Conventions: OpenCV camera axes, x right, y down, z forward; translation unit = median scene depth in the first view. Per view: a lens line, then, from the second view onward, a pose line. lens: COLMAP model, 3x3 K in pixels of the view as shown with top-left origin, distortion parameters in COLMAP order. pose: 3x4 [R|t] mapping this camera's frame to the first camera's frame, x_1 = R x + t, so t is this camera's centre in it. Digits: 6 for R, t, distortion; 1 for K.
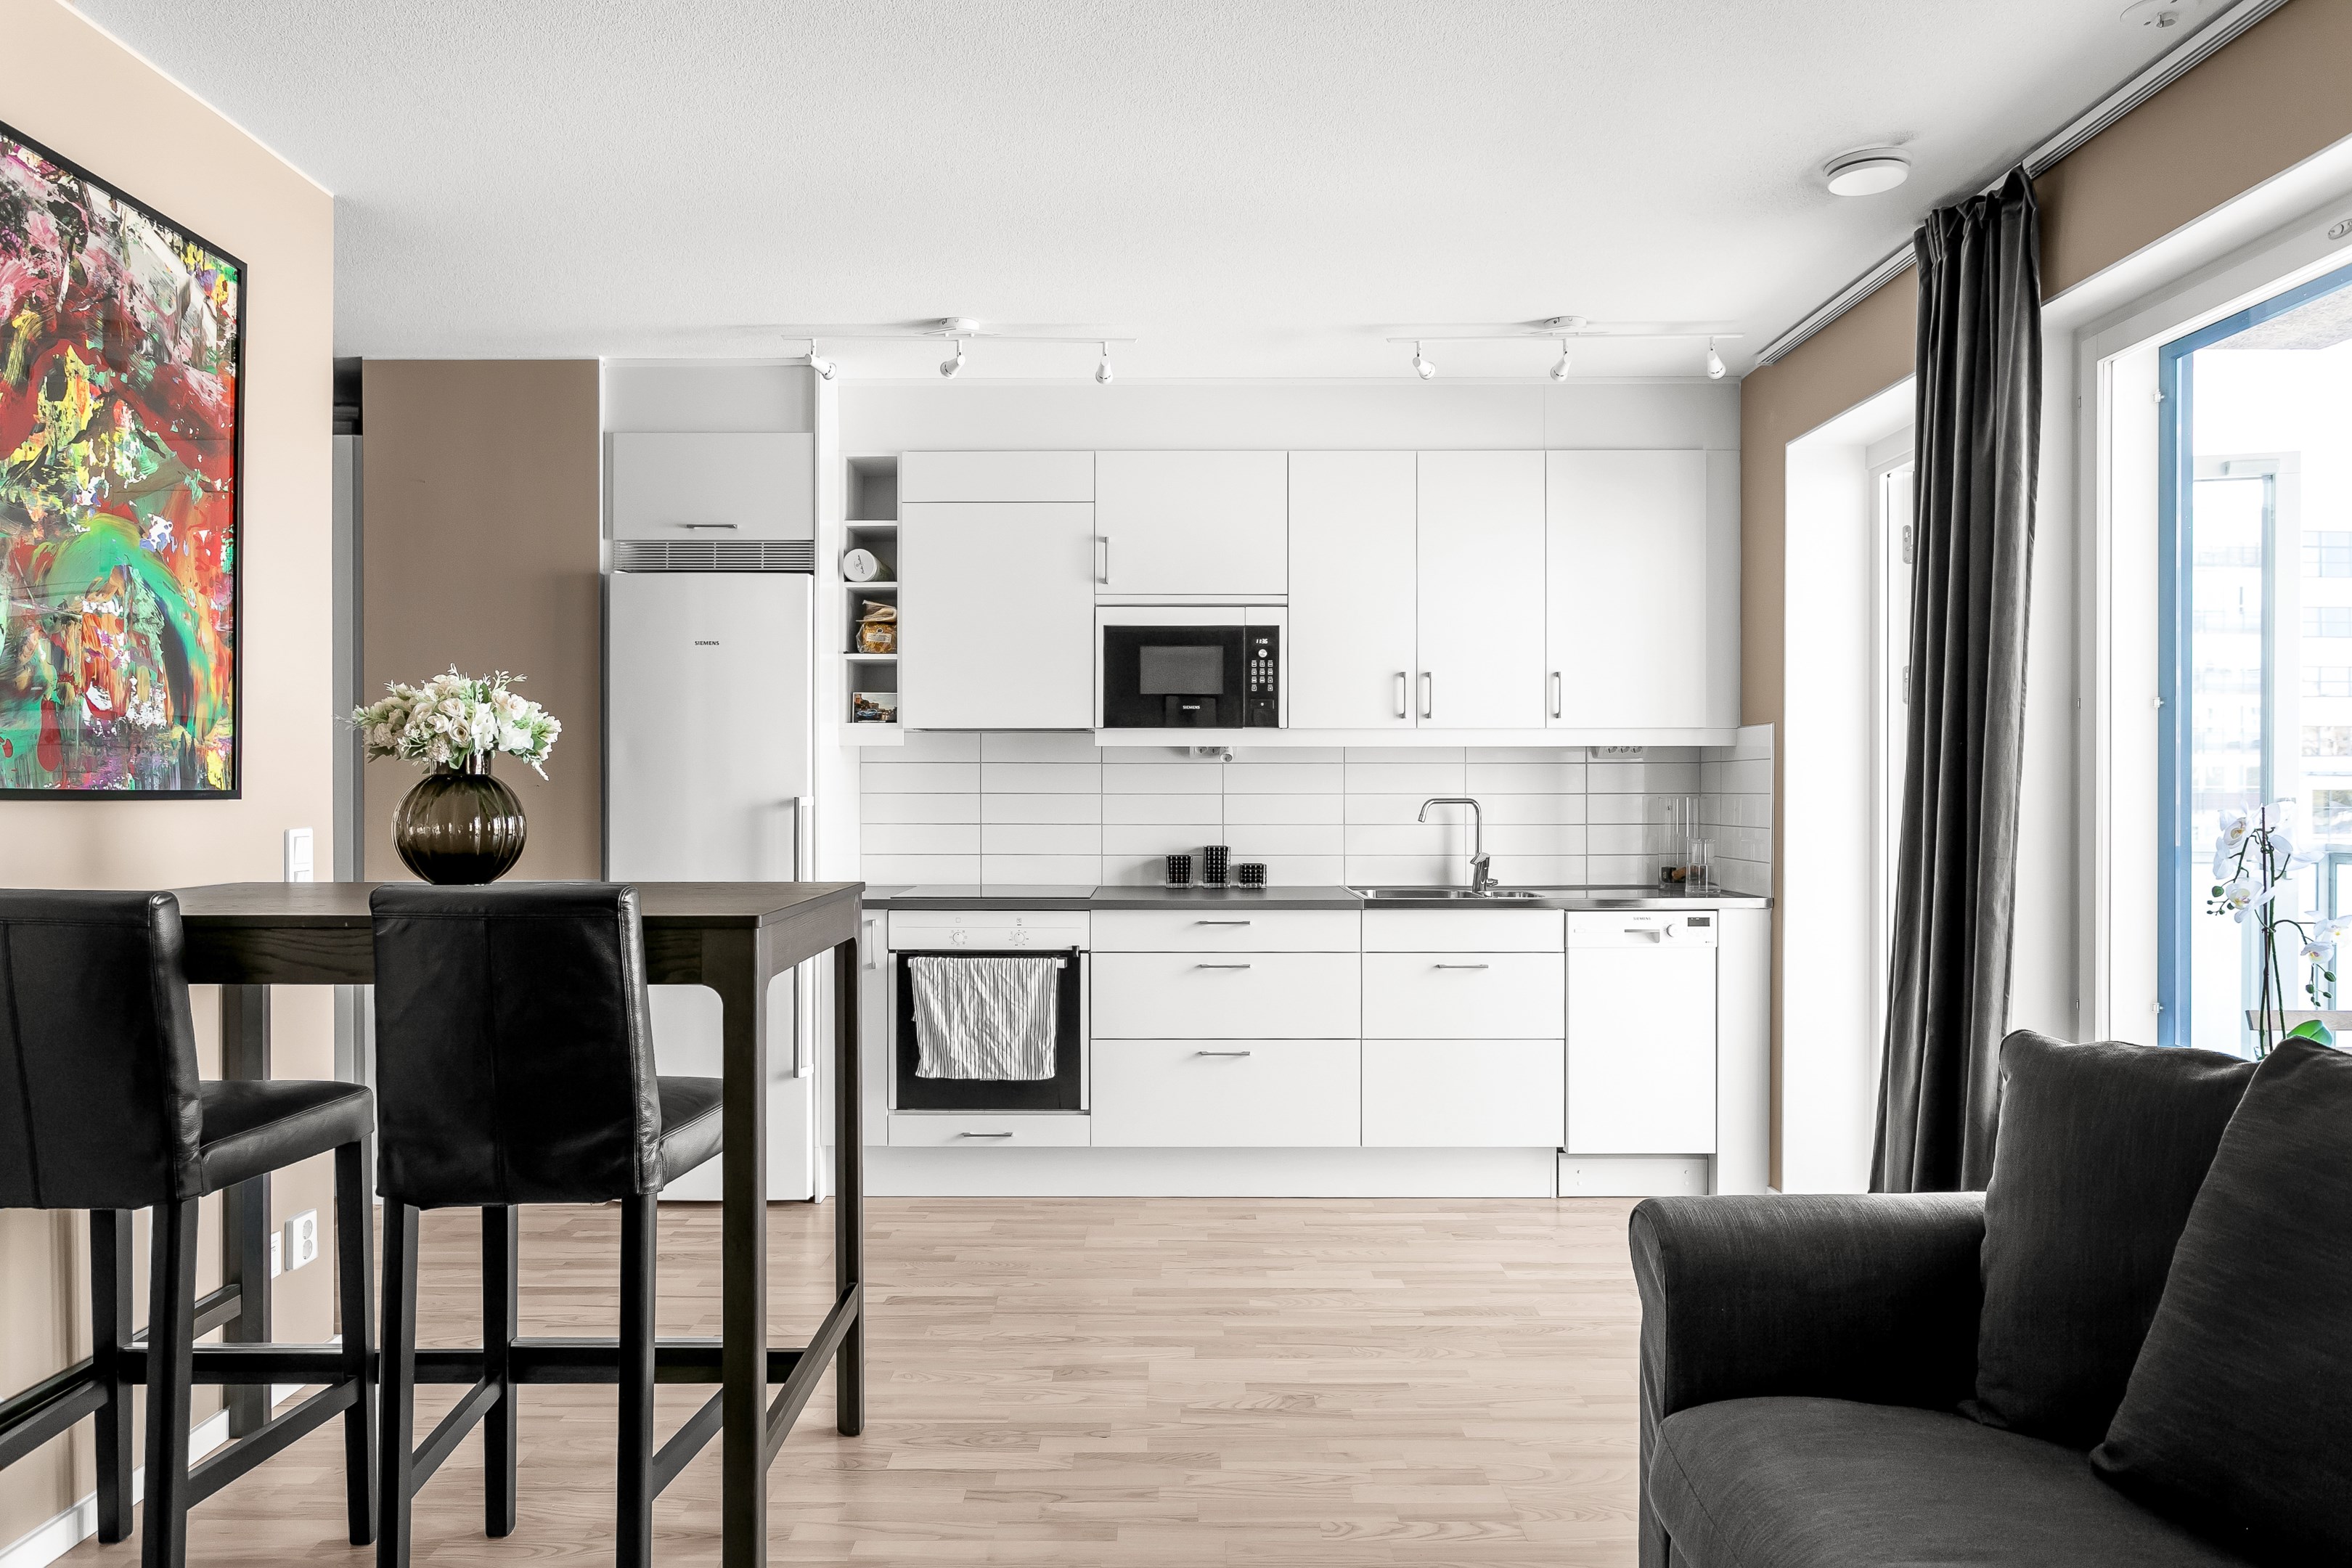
lens RADIAL K [[1526.1, 0, 1177.7], [0, 1526.1, 794.4], [0, 0, 1]] dist [0.005758, -0.000477]
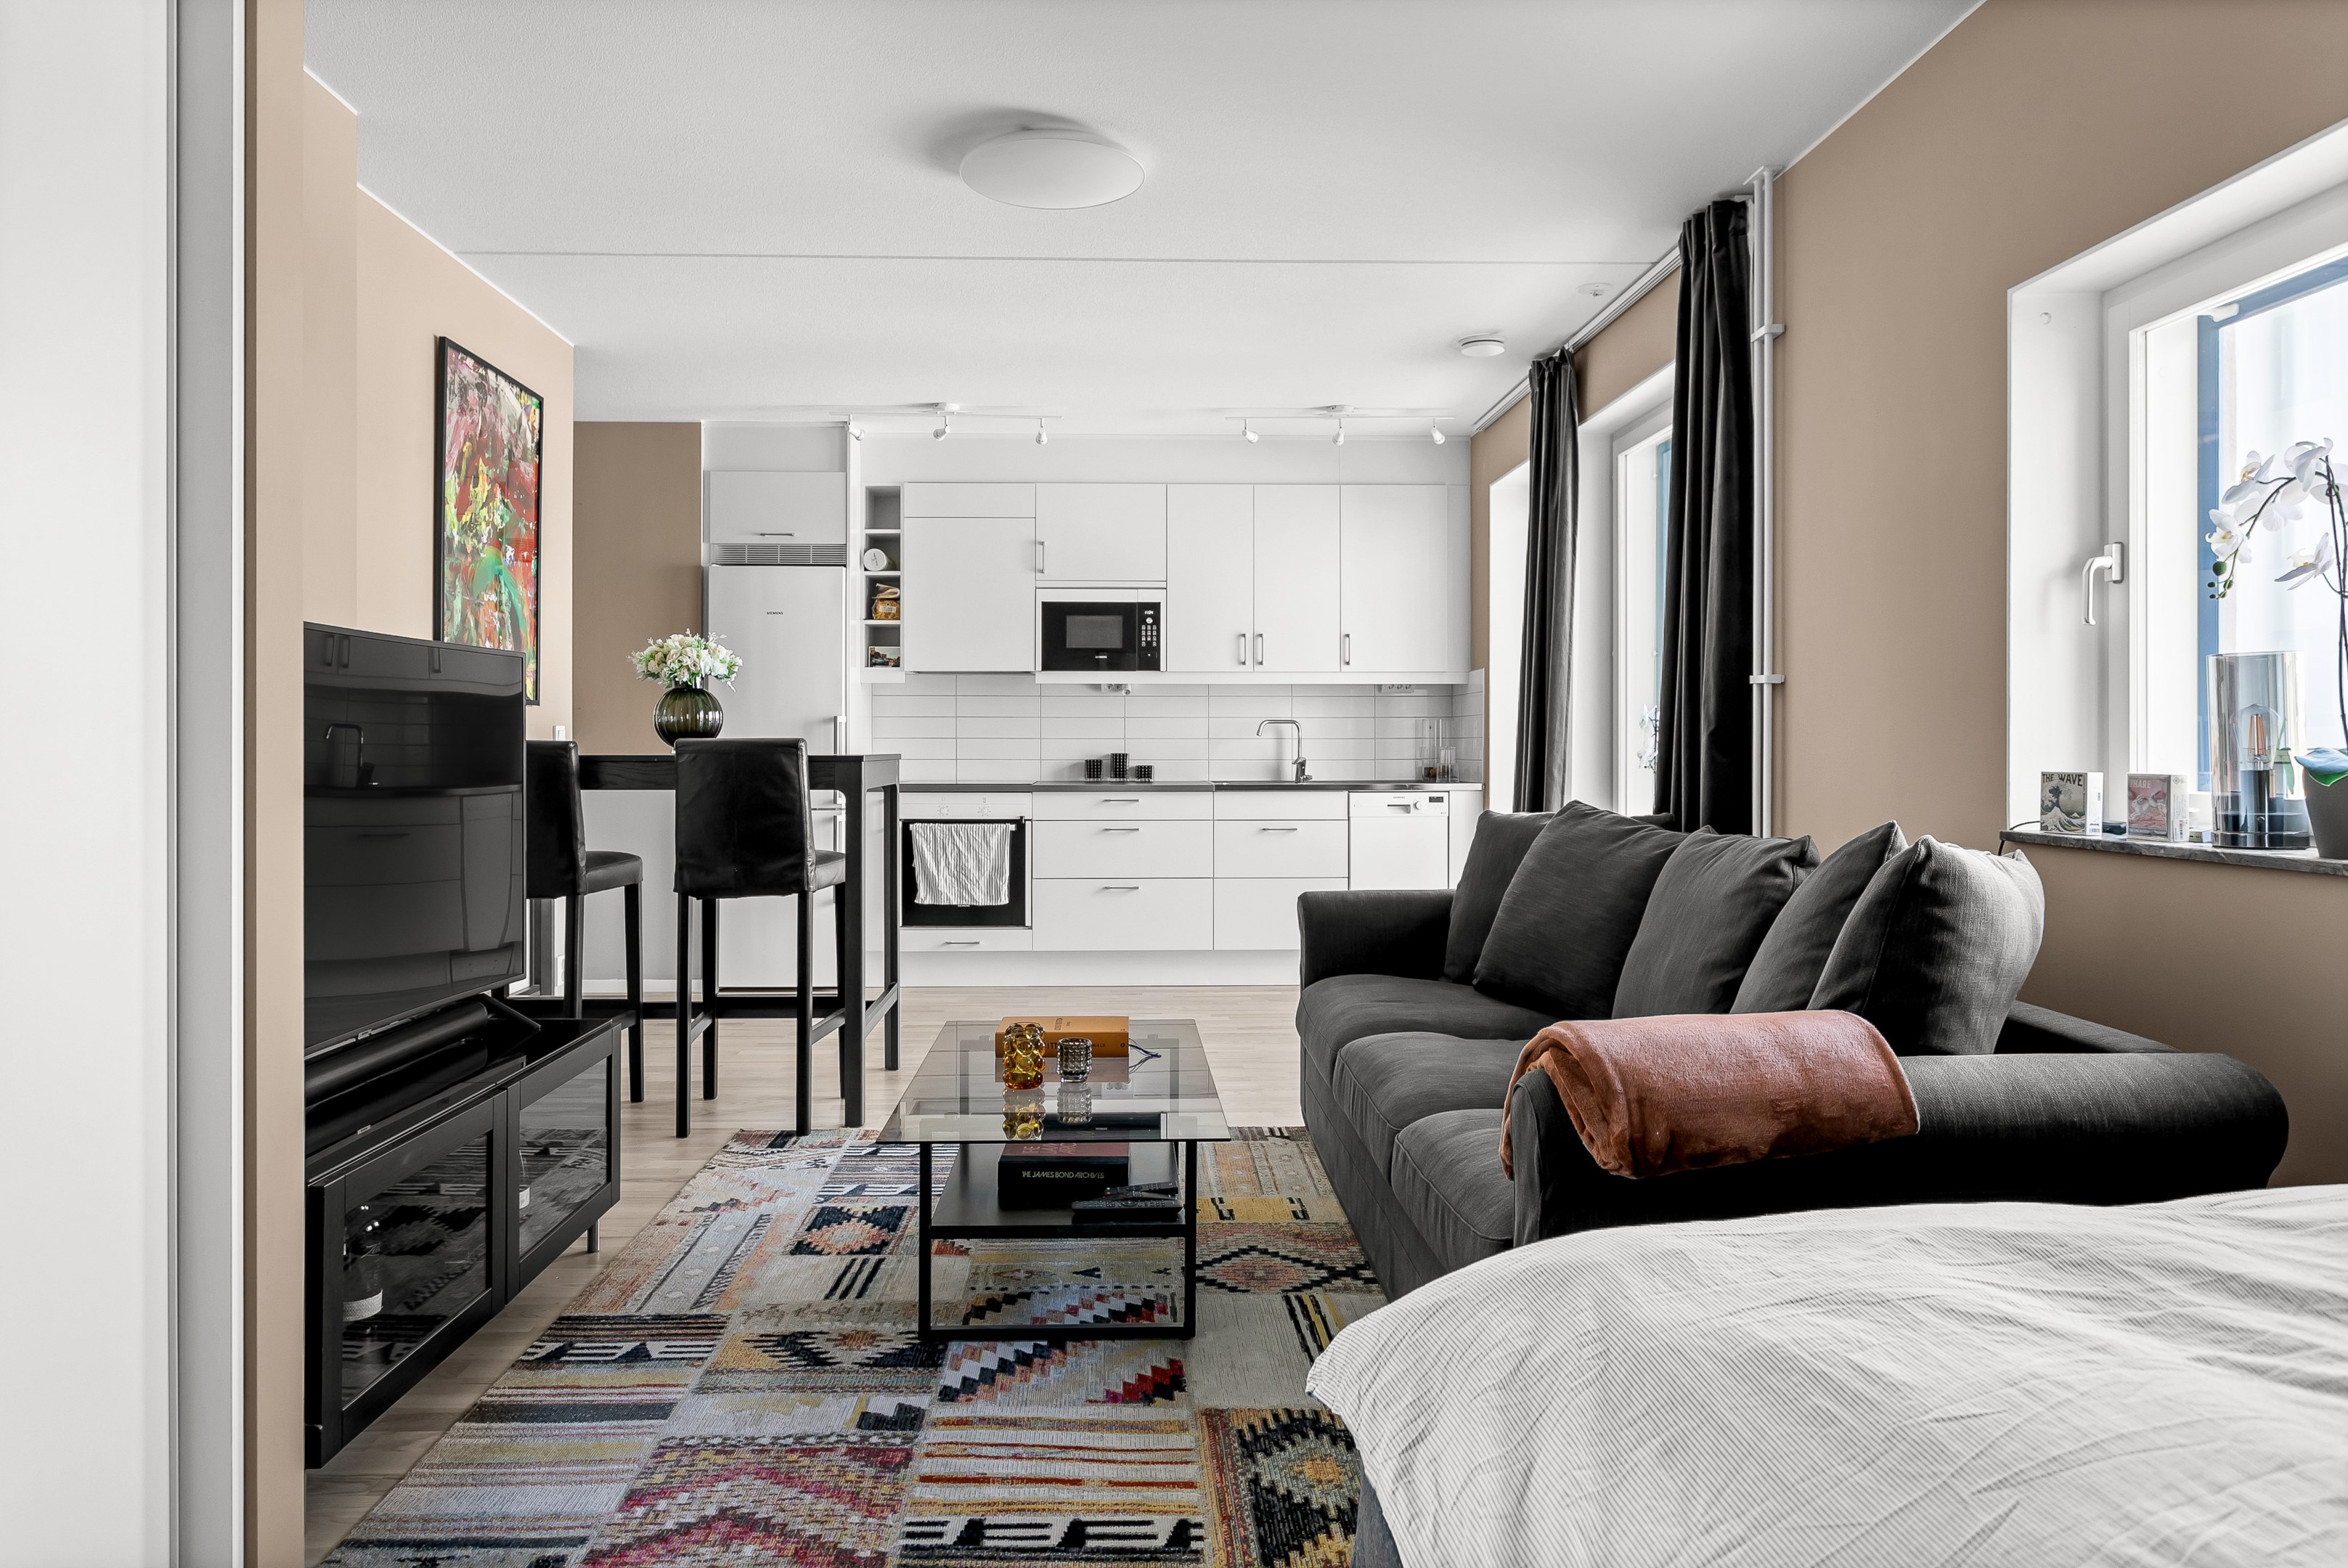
lens RADIAL K [[1484.2, 0, 1185.6], [0, 1484.2, 739.4], [0, 0, 1]] dist [0.005893, 0.000170]
pose [[0.999020, -0.000705, 0.044245, 0.030252], [0.001028, 0.999973, -0.007279, 0.036917], [-0.044239, 0.007317, 0.998994, -0.487181]]
